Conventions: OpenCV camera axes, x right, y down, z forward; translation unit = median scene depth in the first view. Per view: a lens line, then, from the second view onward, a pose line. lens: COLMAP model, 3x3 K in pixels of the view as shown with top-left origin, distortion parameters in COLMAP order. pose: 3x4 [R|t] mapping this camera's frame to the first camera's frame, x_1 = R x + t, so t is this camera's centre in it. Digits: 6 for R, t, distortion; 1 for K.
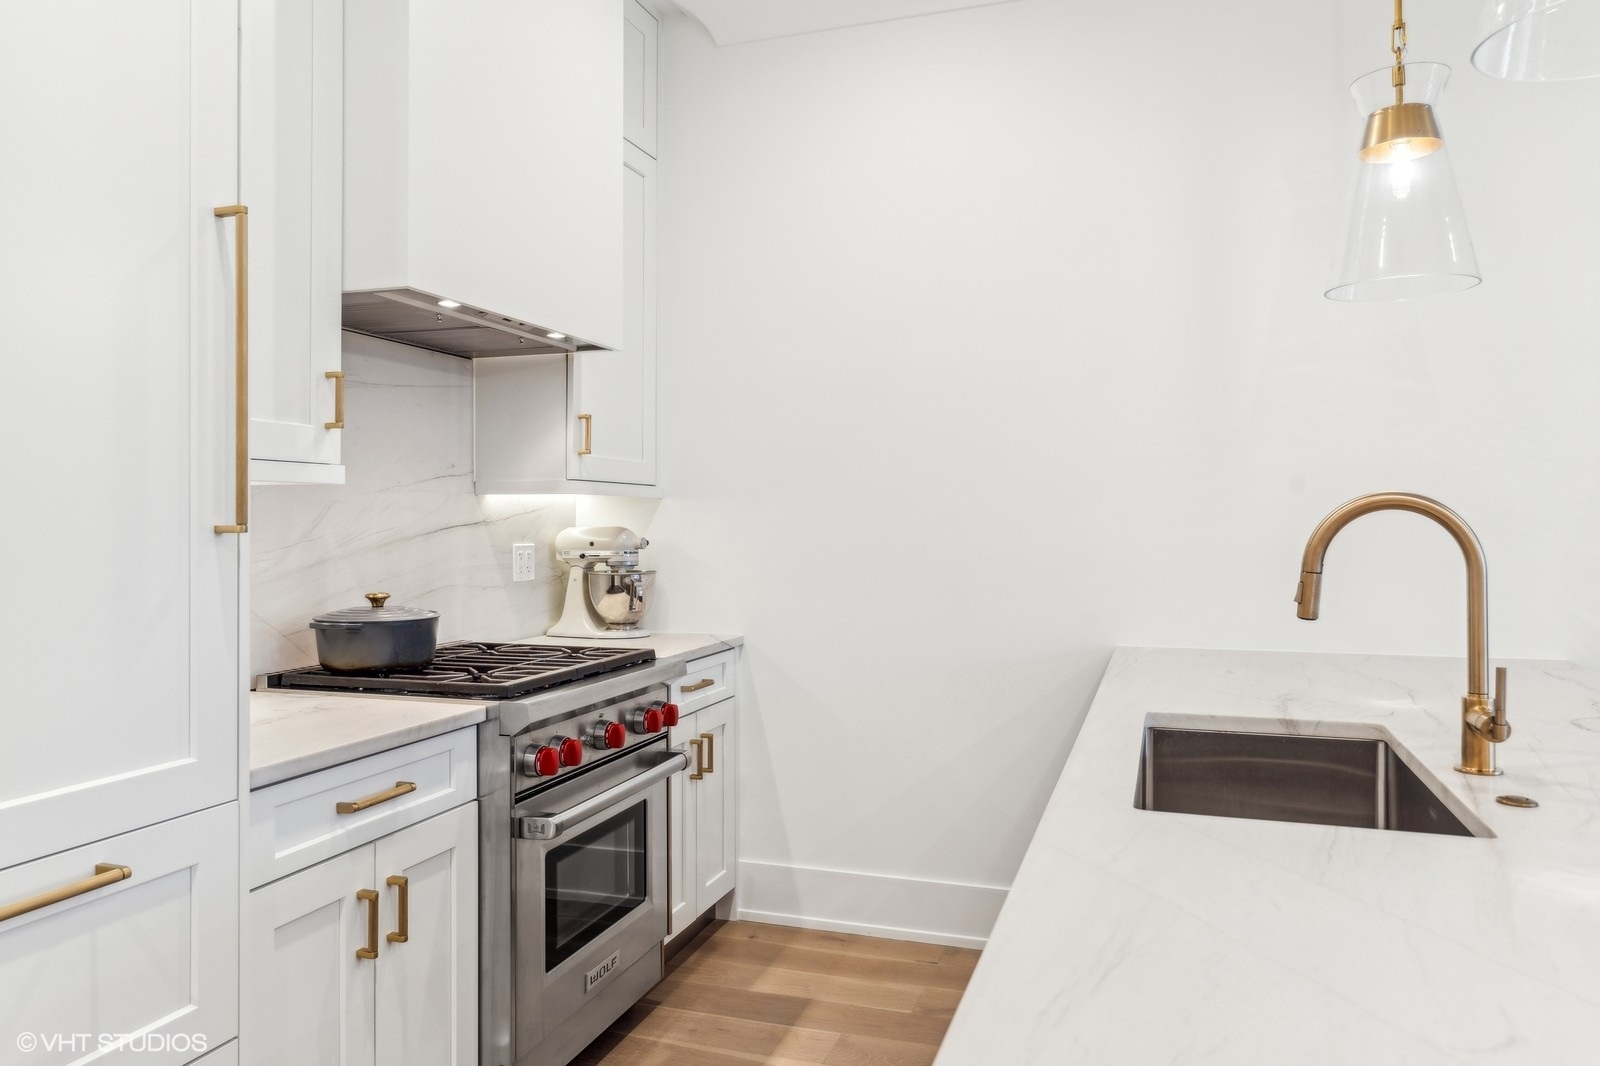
lens RADIAL K [[1120.7, 0, 791.8], [0, 1120.7, 514.4], [0, 0, 1]] dist [-0.005359, -0.002455]
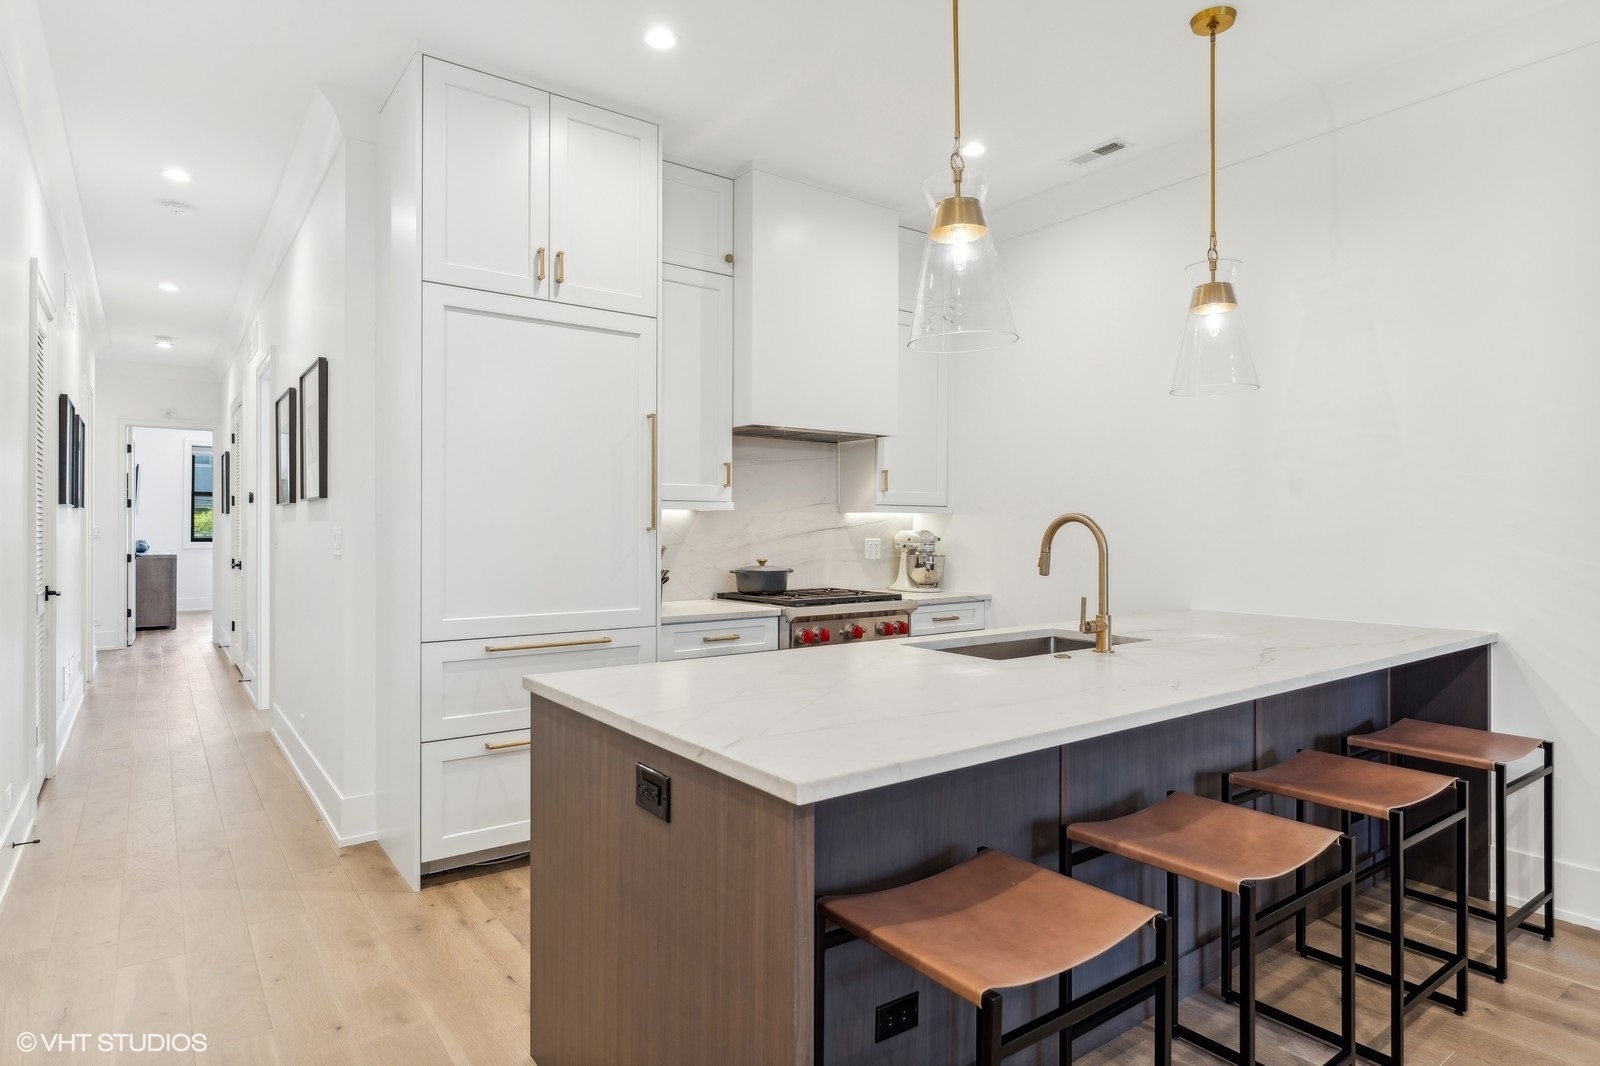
lens RADIAL K [[894.1, 0, 787.7], [0, 894.1, 523.1], [0, 0, 1]] dist [-0.007681, 0.002207]
pose [[0.818897, 0.001679, -0.573938, 0.604611], [-0.001452, 0.999999, 0.000854, -0.001197], [0.573939, 0.000134, 0.818898, -0.362927]]
